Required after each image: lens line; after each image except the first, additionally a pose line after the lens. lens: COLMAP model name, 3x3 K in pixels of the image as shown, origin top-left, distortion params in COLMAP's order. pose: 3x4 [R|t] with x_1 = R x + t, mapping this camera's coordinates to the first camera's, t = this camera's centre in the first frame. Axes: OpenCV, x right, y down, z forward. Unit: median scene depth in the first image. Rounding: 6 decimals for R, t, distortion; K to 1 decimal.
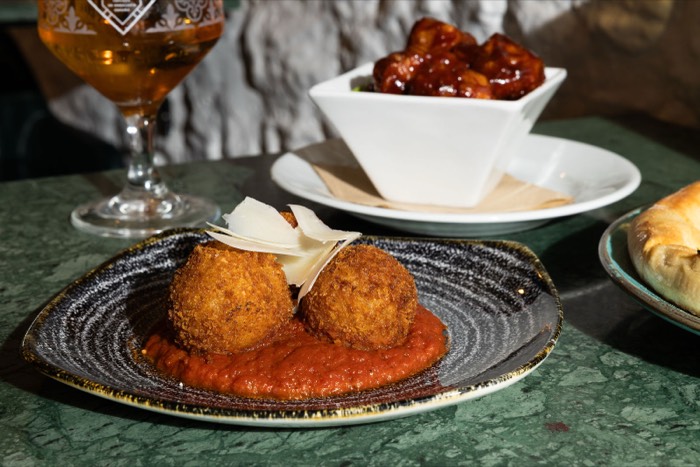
lens RADIAL K [[1359.6, 0, 330.9], [0, 1359.6, 234.2], [0, 0, 1]] dist [0.033448, 0.022687]
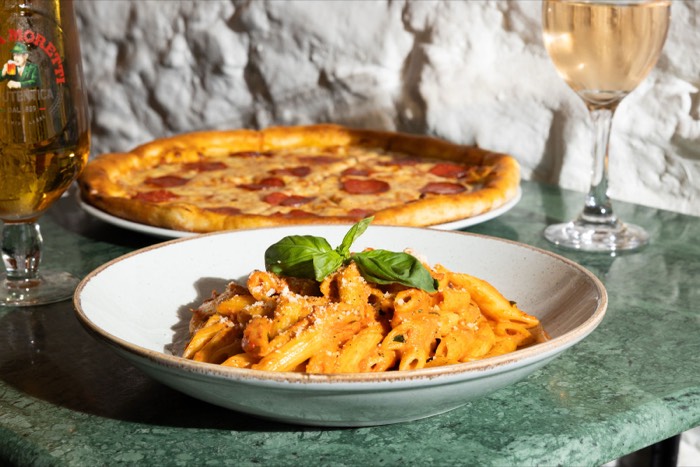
lens RADIAL K [[1448.3, 0, 368.1], [0, 1448.3, 232.8], [0, 0, 1]] dist [0.023345, -0.040716]
pose [[0.963531, -0.057509, 0.261343, -0.182758], [0.068576, 0.997086, -0.033415, 0.041247], [-0.258660, 0.050118, 0.964667, -0.322527]]
